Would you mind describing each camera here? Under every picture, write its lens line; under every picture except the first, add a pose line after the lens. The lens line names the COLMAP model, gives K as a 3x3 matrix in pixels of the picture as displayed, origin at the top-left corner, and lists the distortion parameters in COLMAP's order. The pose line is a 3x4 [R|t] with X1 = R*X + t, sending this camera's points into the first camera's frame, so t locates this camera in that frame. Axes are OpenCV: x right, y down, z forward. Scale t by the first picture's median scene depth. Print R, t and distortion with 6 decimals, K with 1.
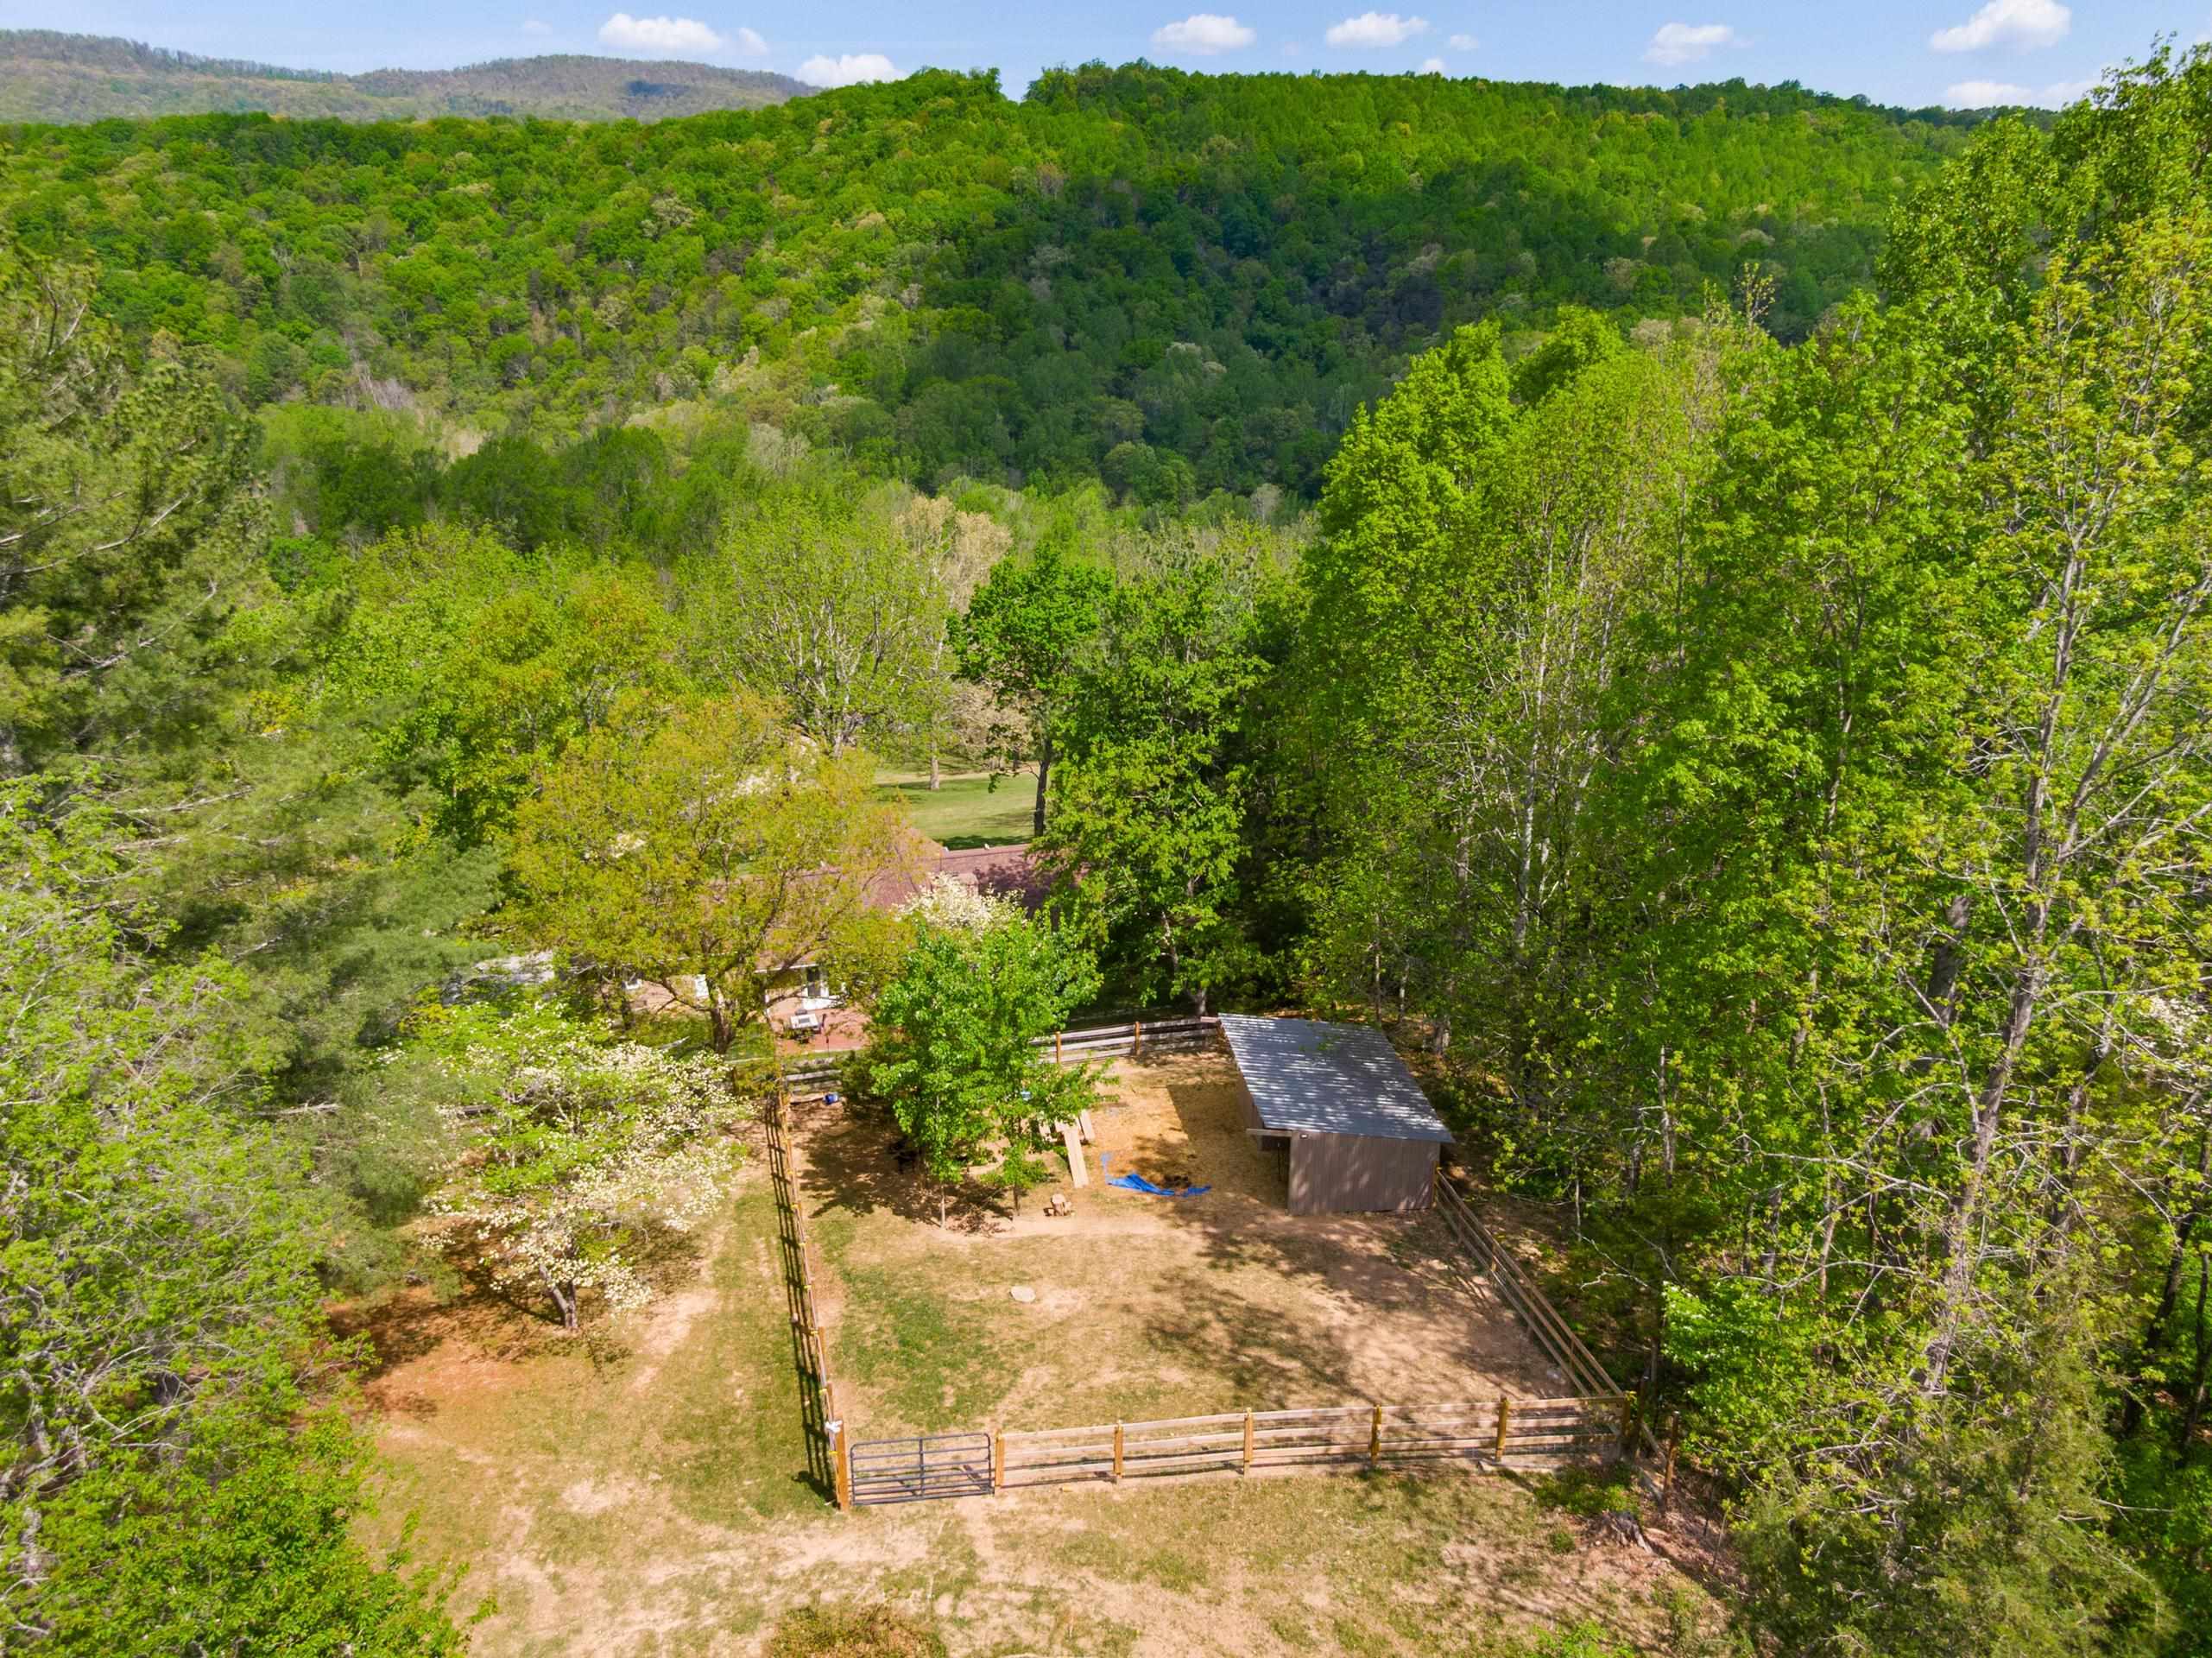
lens RADIAL K [[1591.4, 0, 1102.3], [0, 1591.4, 824.9], [0, 0, 1]] dist [0.027450, -0.044929]
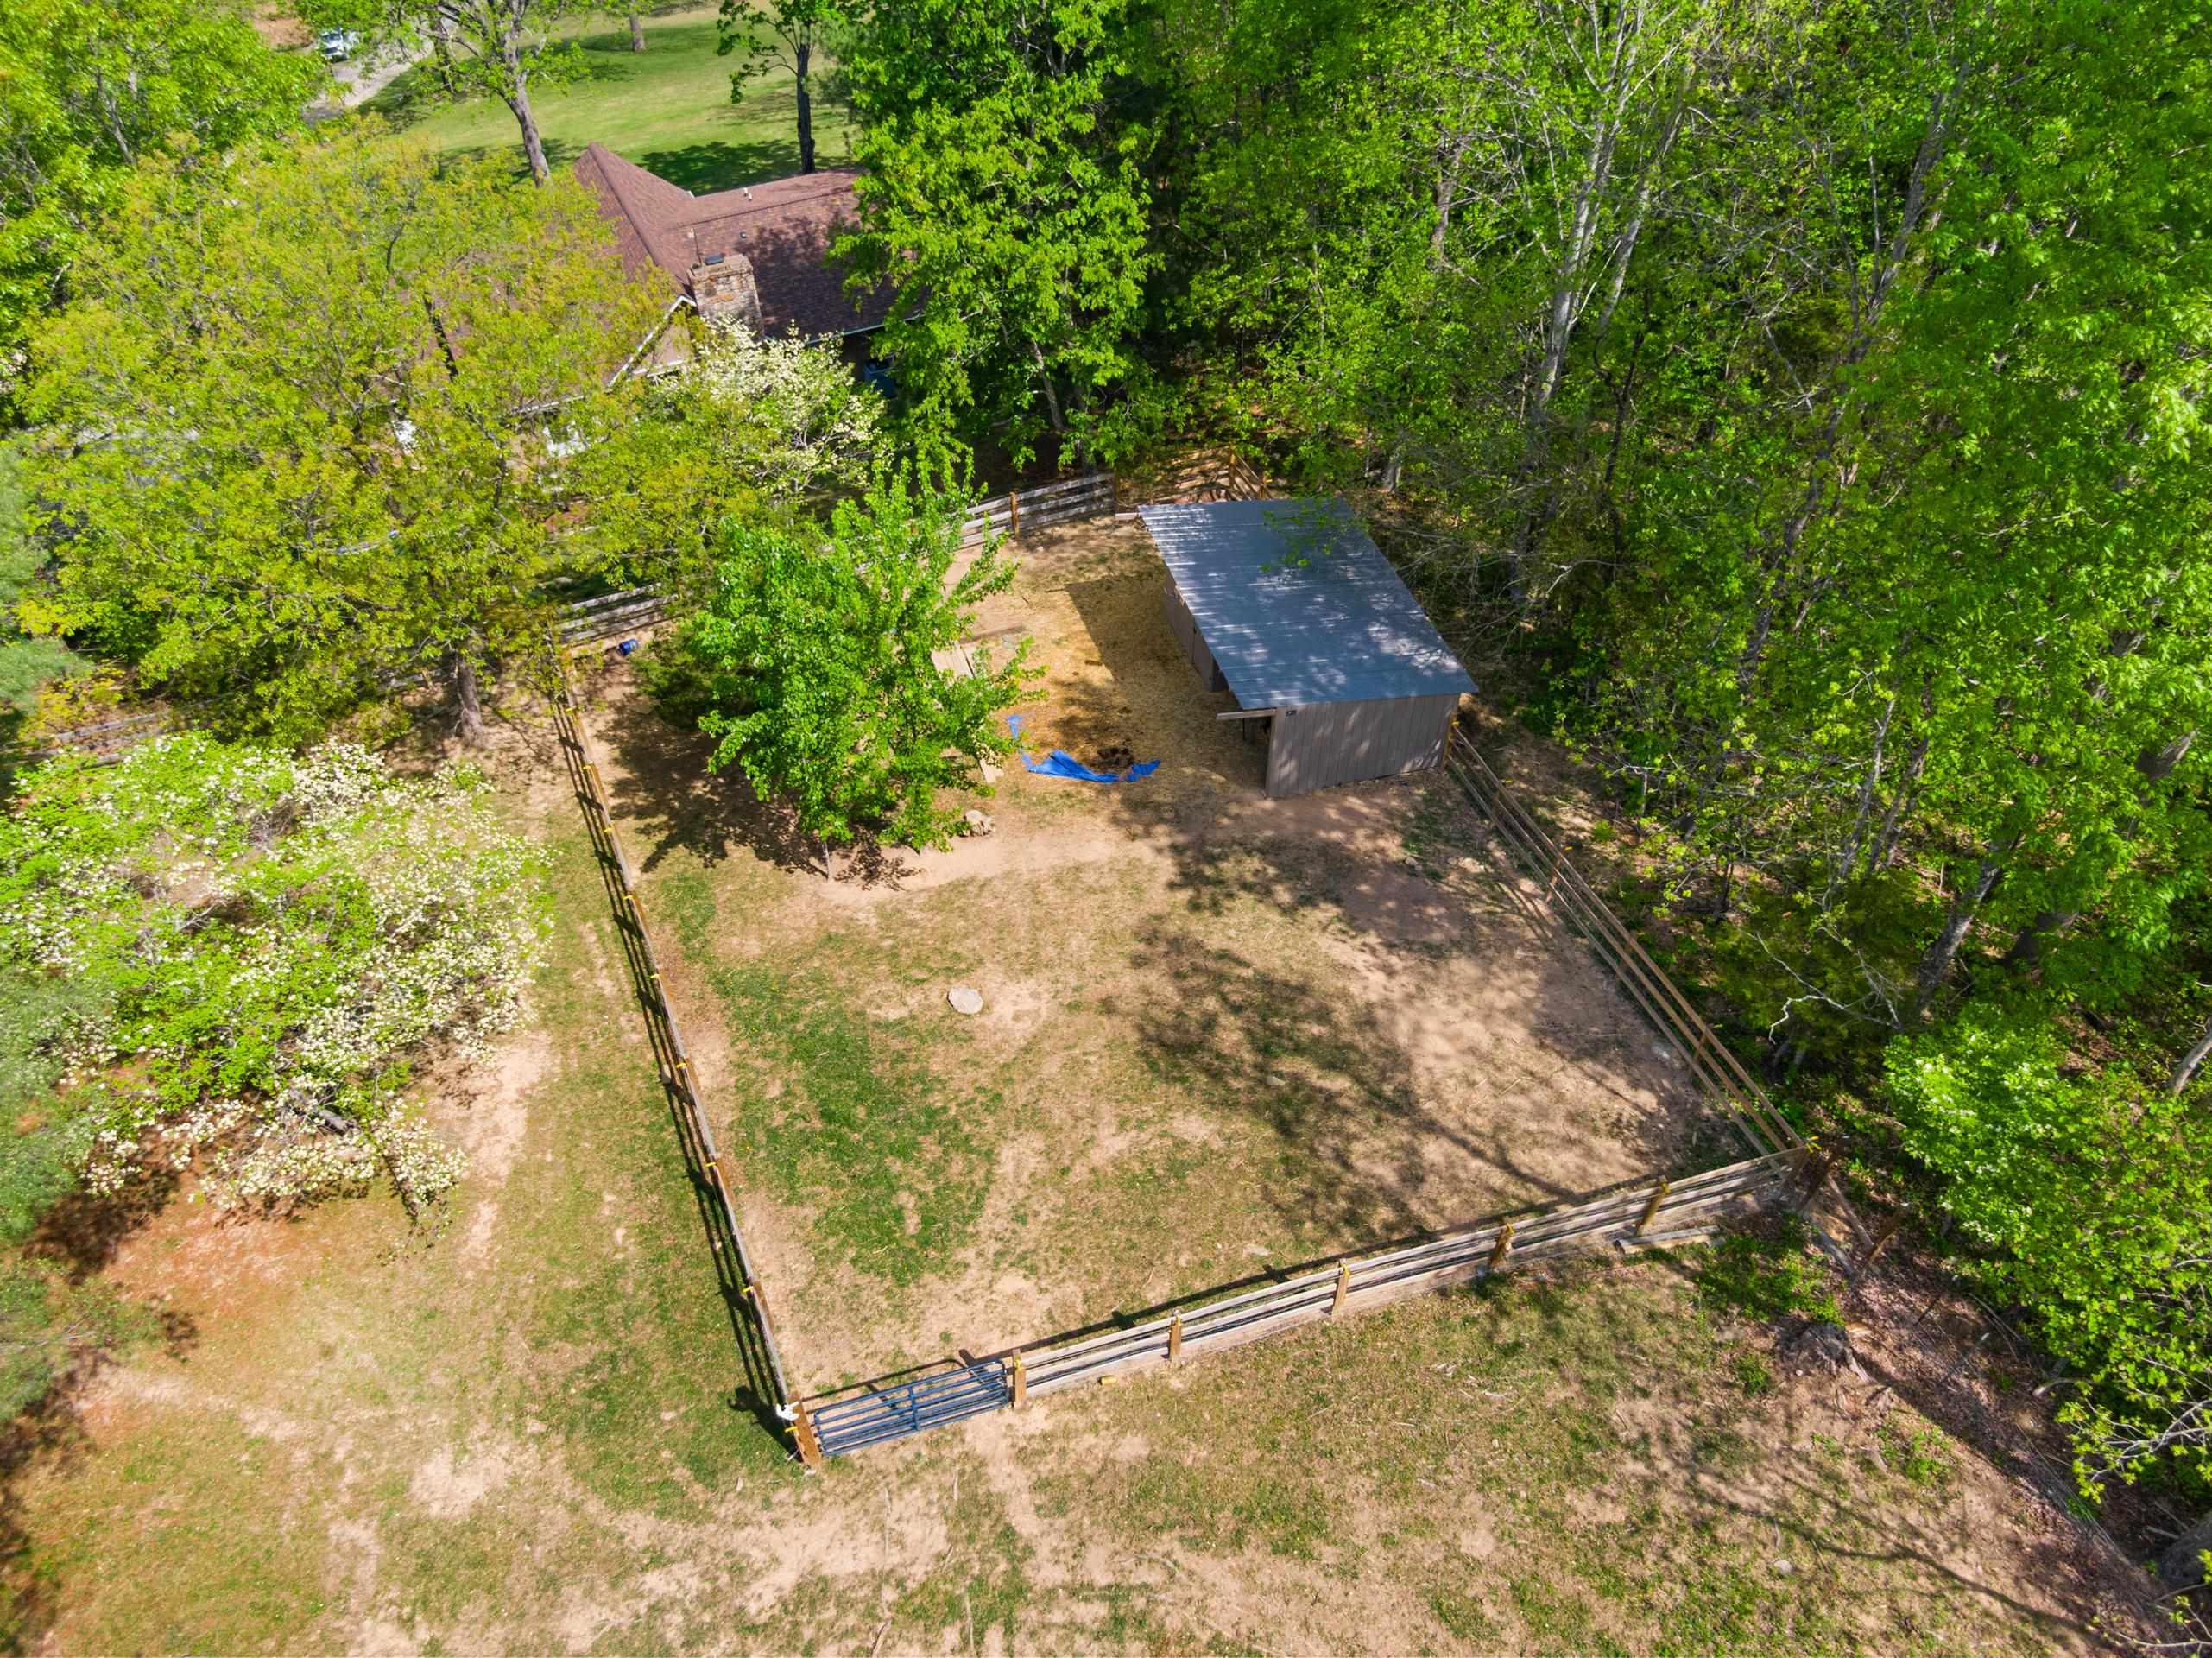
lens RADIAL K [[1591.4, 0, 1115.8], [0, 1591.4, 835.9], [0, 0, 1]] dist [0.027450, -0.044929]
pose [[0.985128, -0.128993, 0.113502, -0.051118], [0.061734, 0.882204, 0.466803, -0.115180], [-0.160346, -0.452854, 0.877048, 0.332656]]
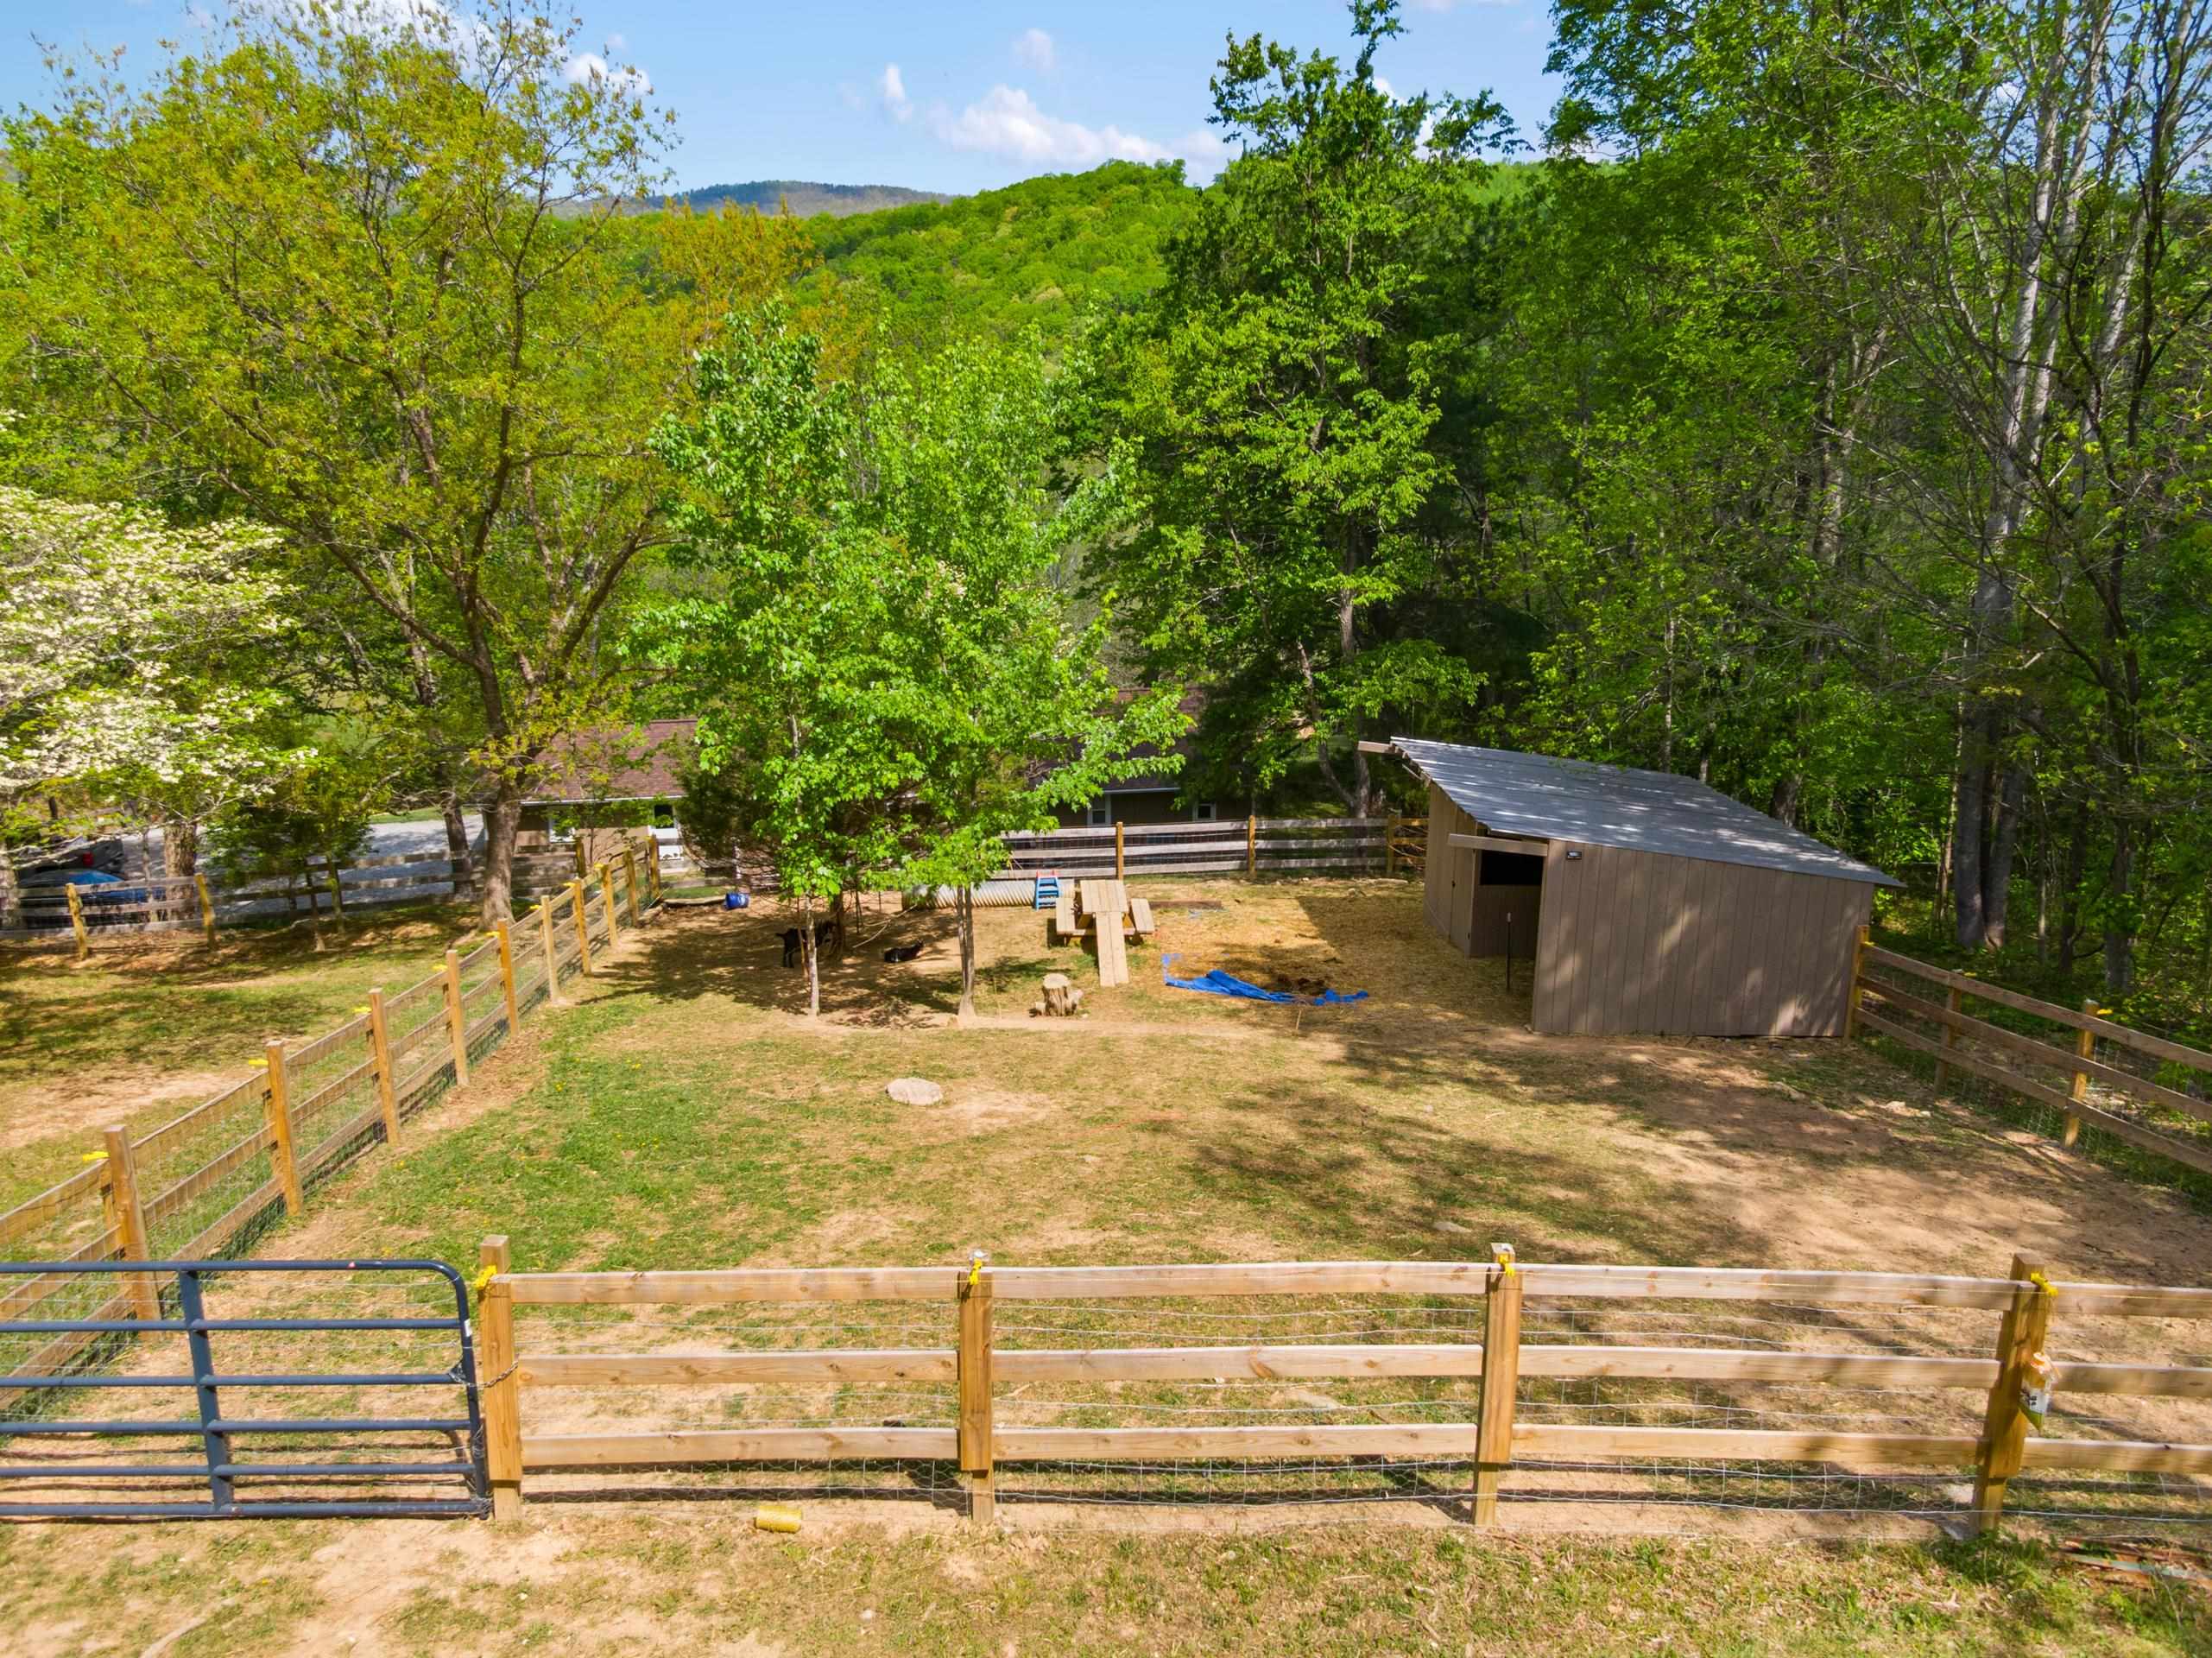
lens RADIAL K [[1591.4, 0, 1116.8], [0, 1591.4, 807.7], [0, 0, 1]] dist [0.027450, -0.044929]
pose [[0.994880, 0.031859, -0.095912, 0.038563], [-0.039493, 0.996110, -0.078768, 0.231879], [0.093029, 0.082152, 0.992268, 0.537285]]
